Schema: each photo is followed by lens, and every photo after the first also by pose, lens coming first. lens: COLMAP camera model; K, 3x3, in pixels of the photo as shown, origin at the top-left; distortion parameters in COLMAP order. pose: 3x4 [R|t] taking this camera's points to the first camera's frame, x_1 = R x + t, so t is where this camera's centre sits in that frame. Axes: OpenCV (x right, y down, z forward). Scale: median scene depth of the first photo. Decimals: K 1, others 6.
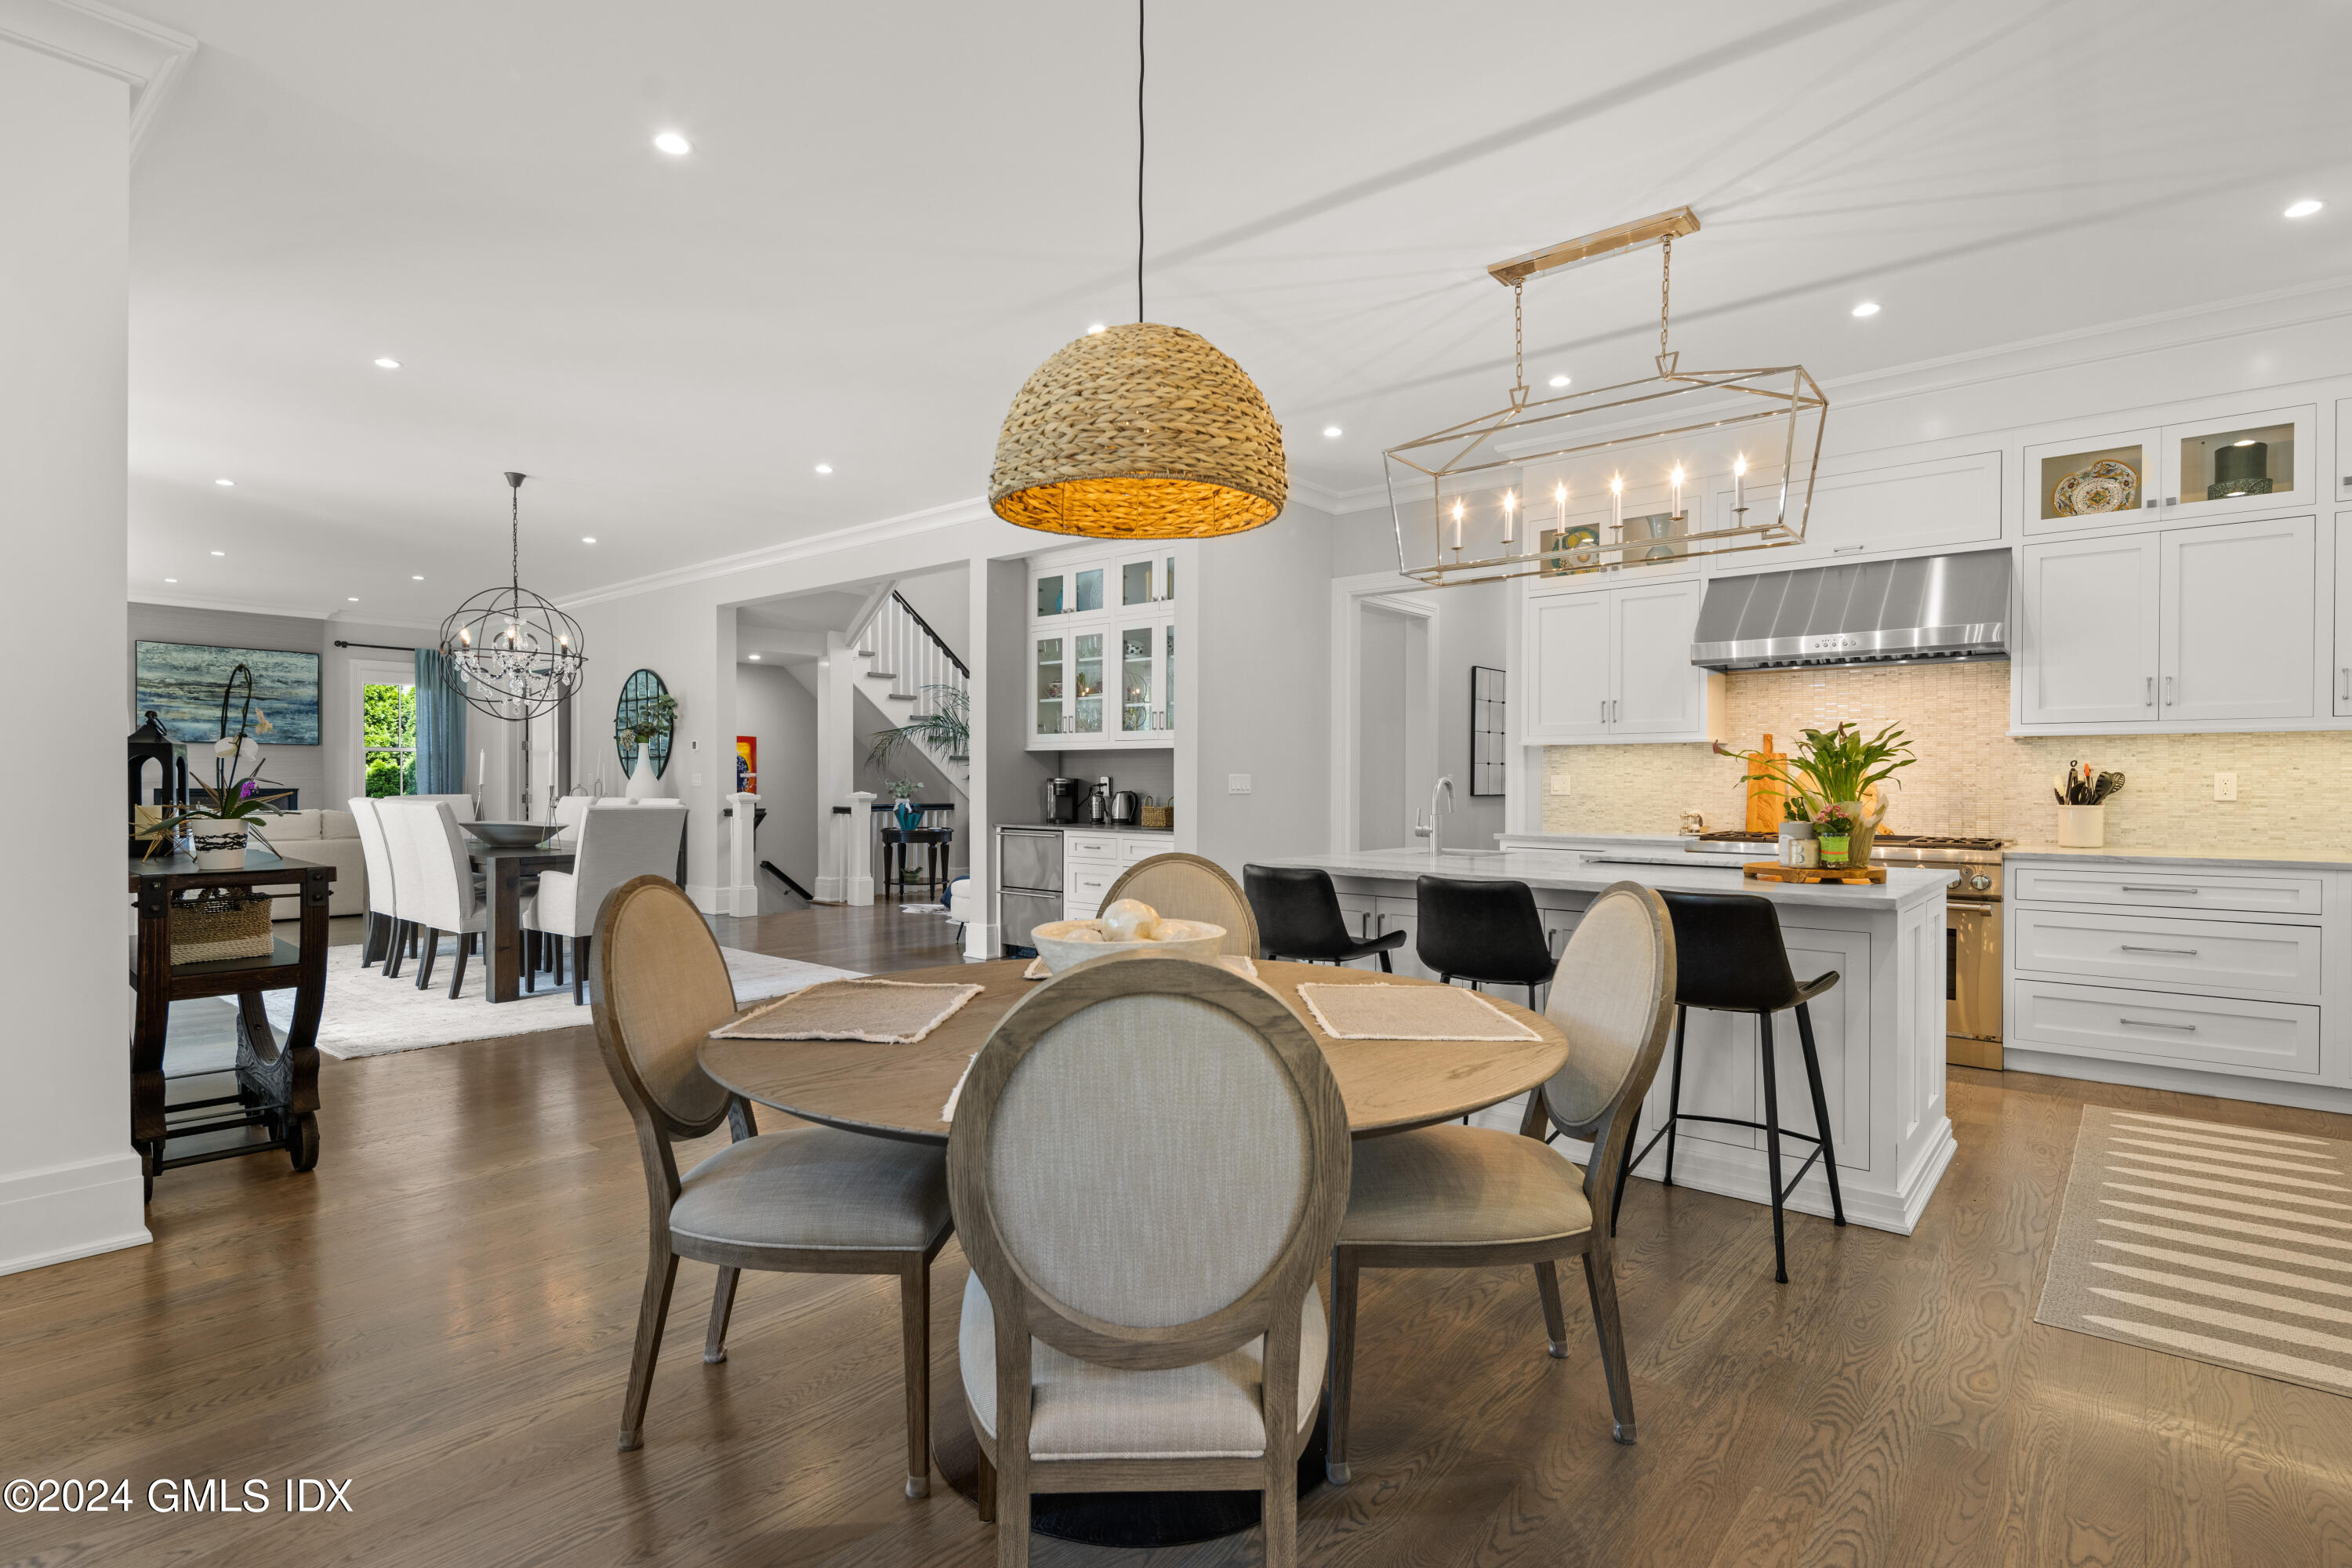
lens RADIAL K [[1144.0, 0, 1173.9], [0, 1144.0, 789.9], [0, 0, 1]] dist [0.003792, -0.002605]
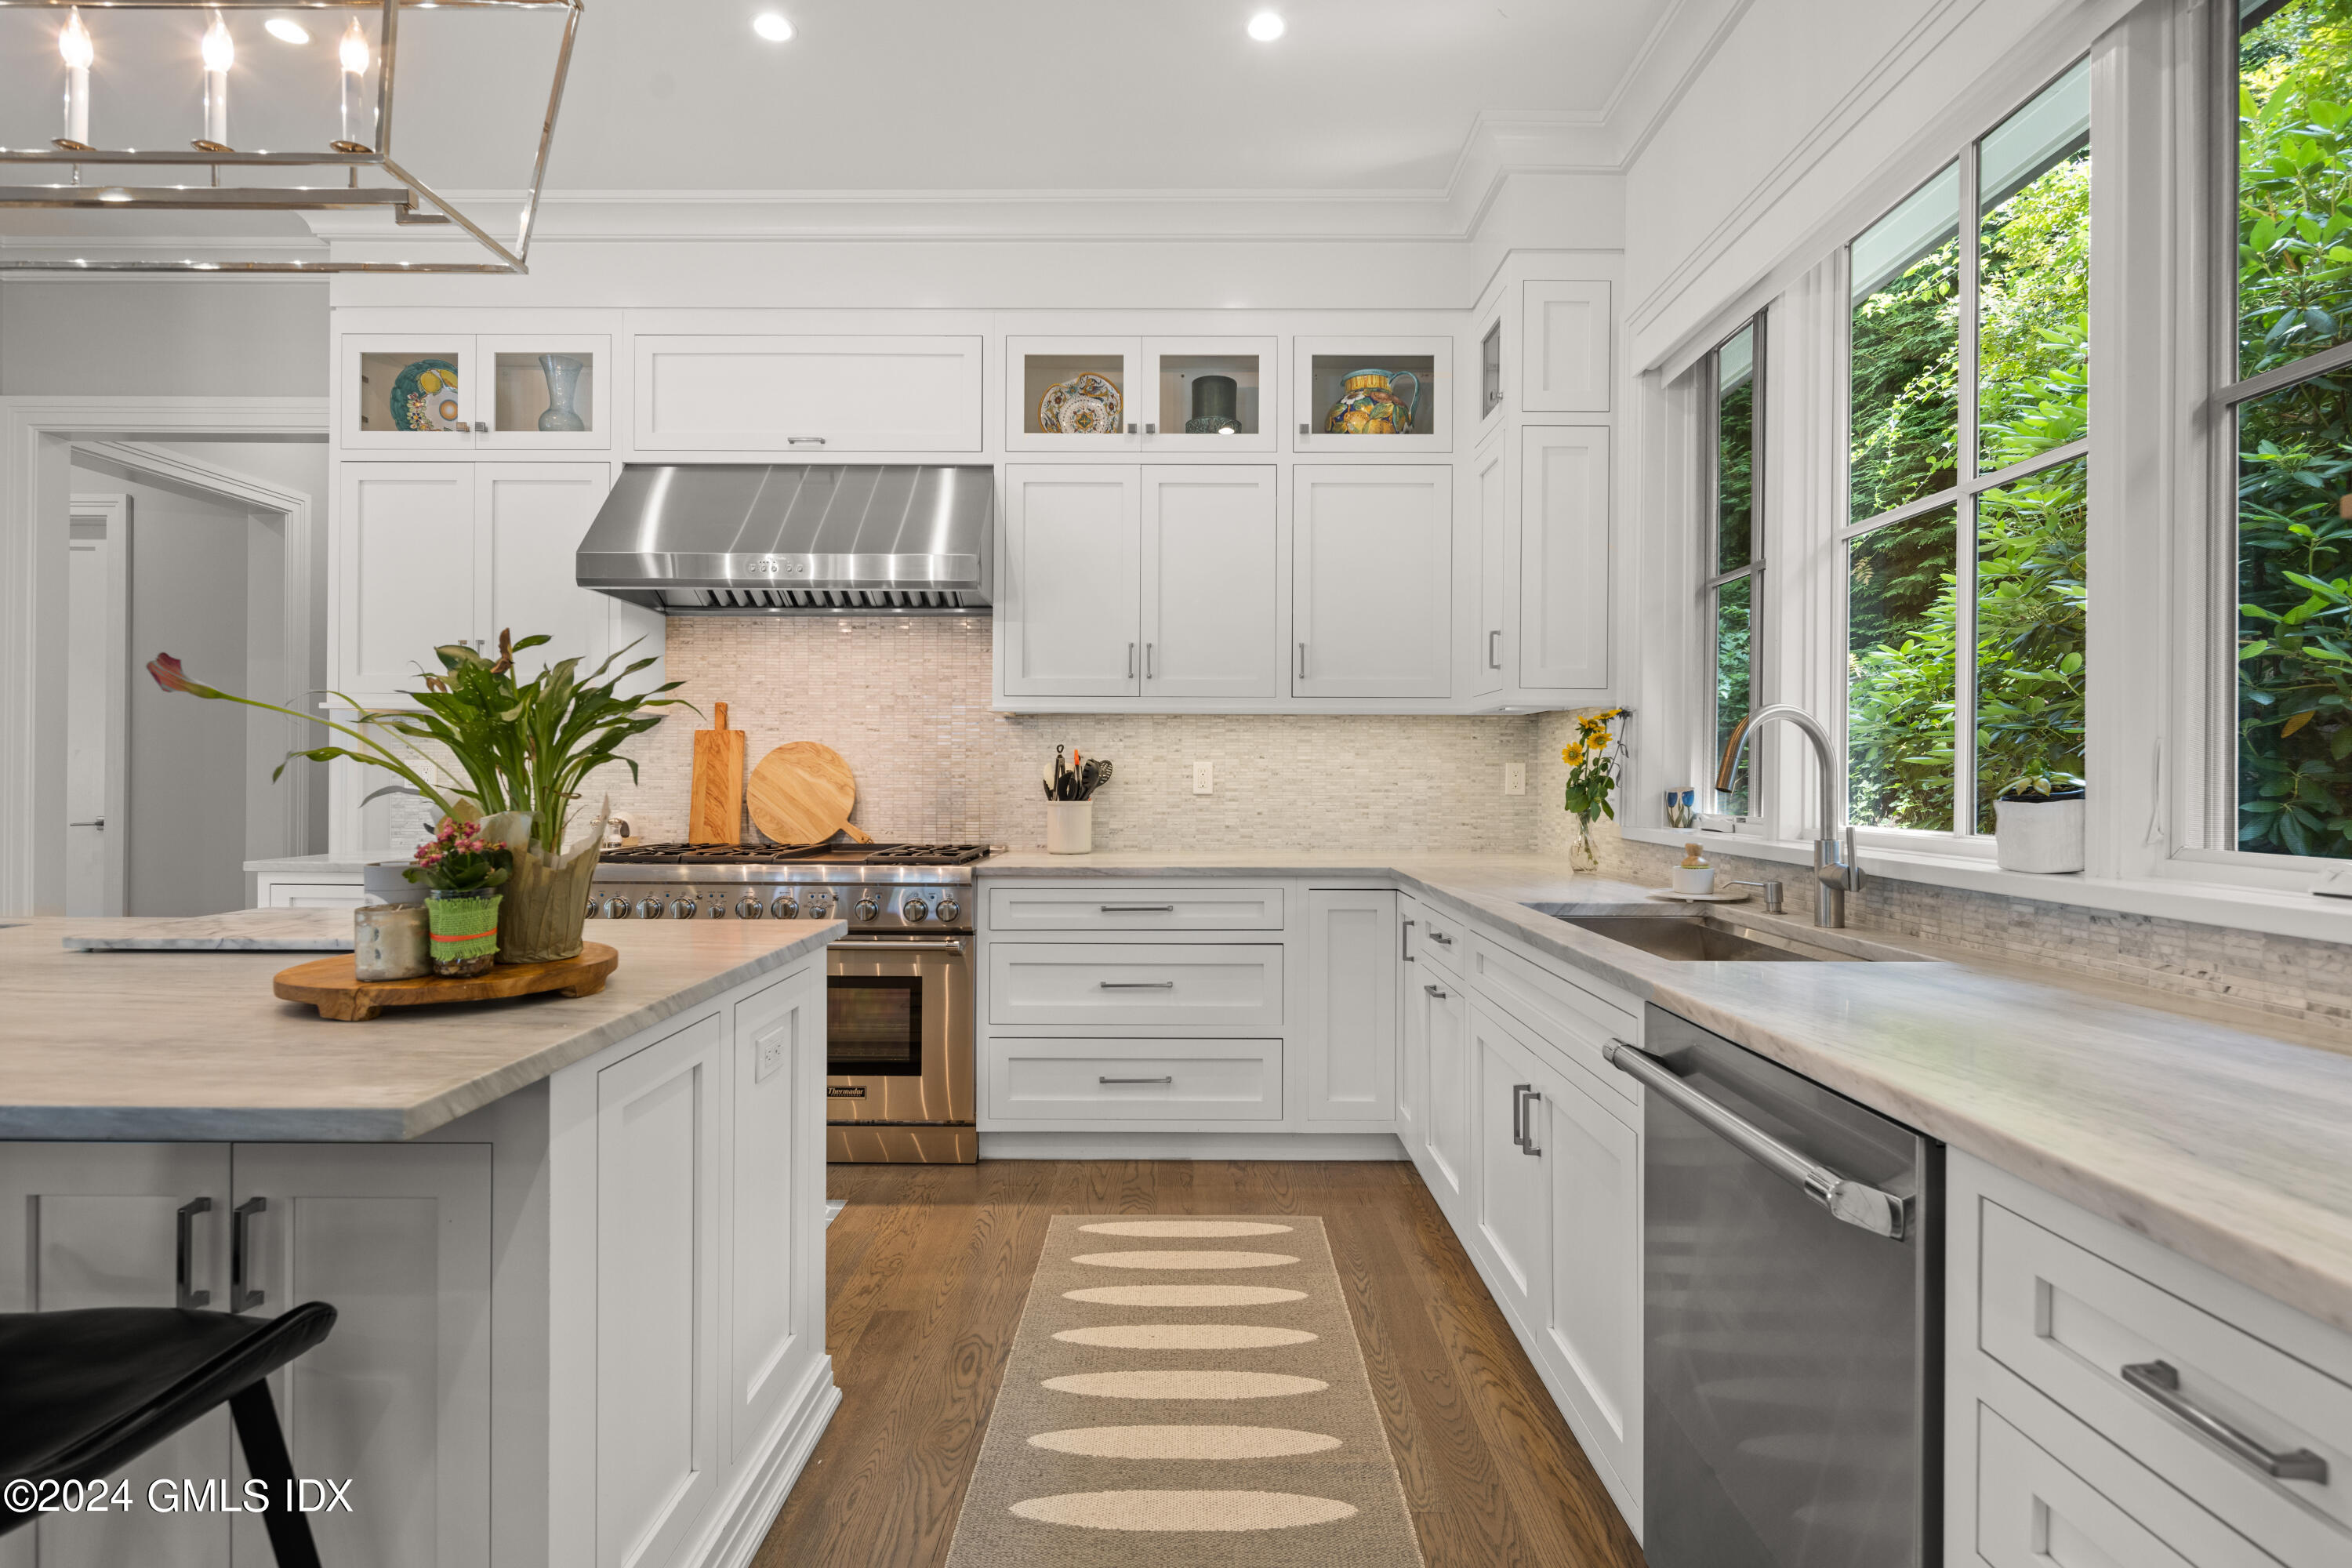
lens RADIAL K [[1038.8, 0, 1188.0], [0, 1038.8, 763.9], [0, 0, 1]] dist [-0.011127, -0.000008]
pose [[0.764871, 0.008760, 0.644124, 0.391221], [0.001584, 0.999879, -0.015479, -0.001238], [-0.644182, 0.012860, 0.764764, 0.394642]]
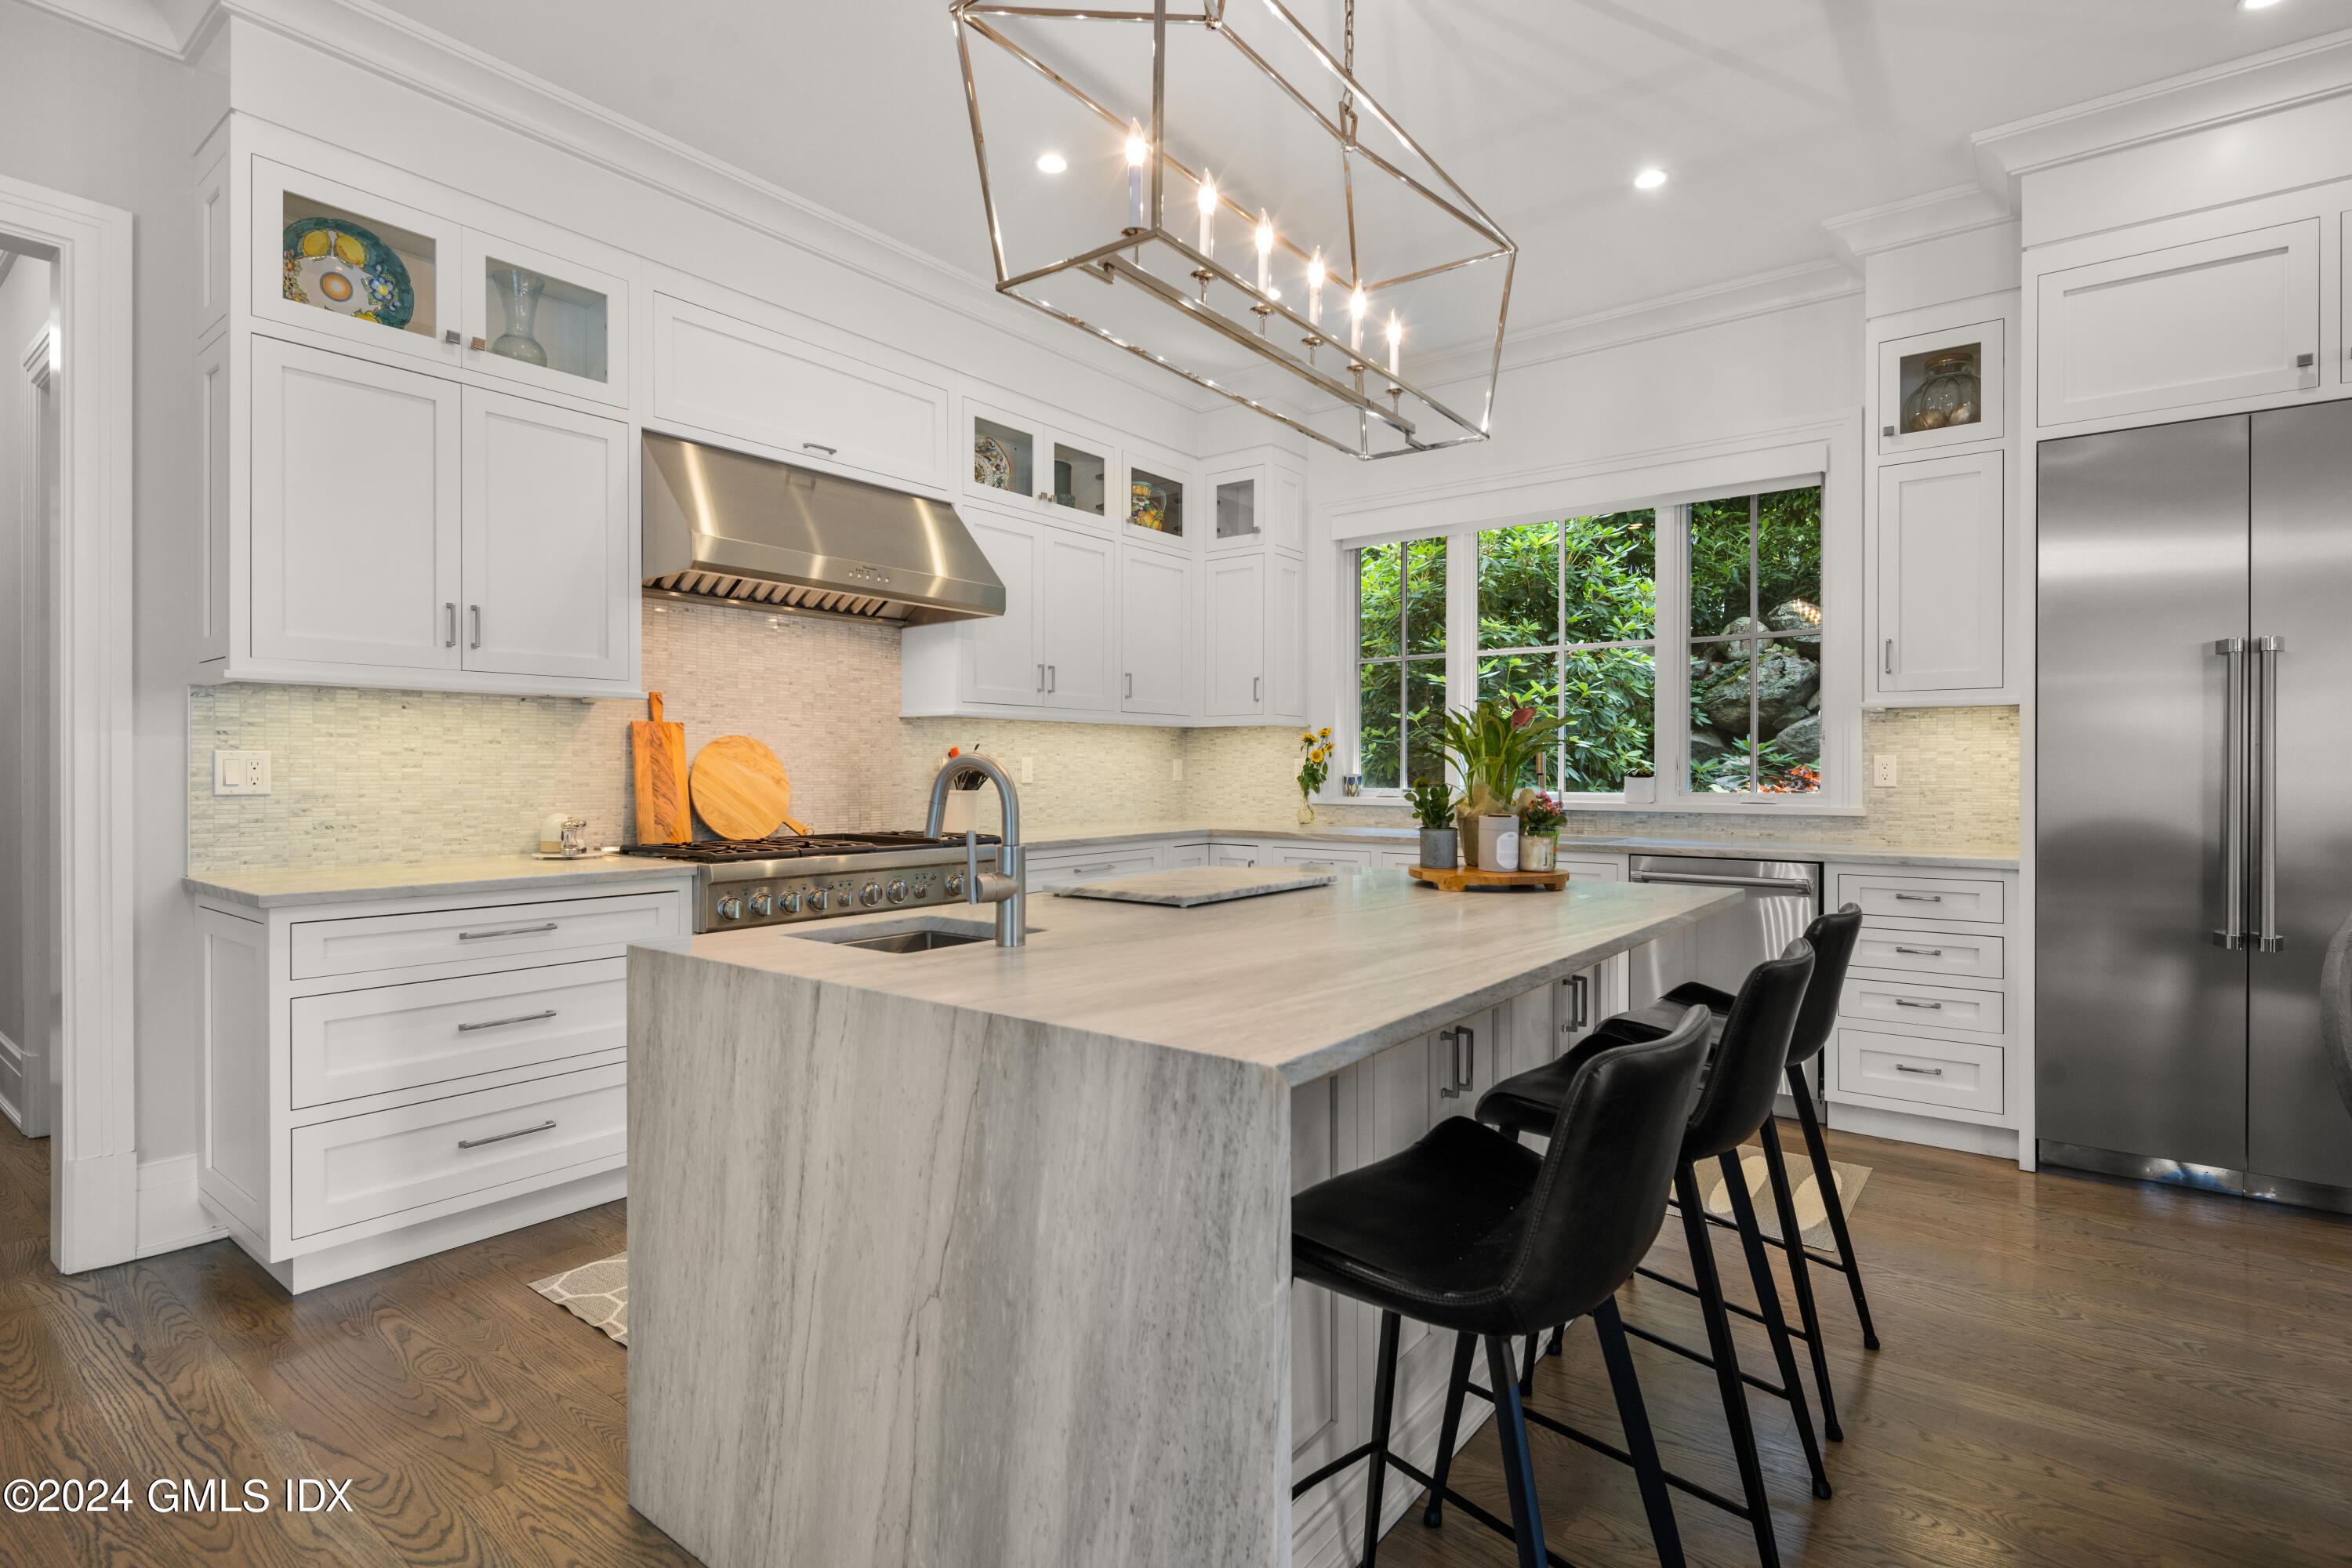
lens RADIAL K [[1144.0, 0, 1183.4], [0, 1144.0, 769.3], [0, 0, 1]] dist [0.003792, -0.002605]
pose [[-0.052549, -0.004294, 0.998609, -0.170108], [0.004204, 0.999981, 0.004521, -0.007897], [-0.998609, 0.004435, -0.052530, 0.875063]]
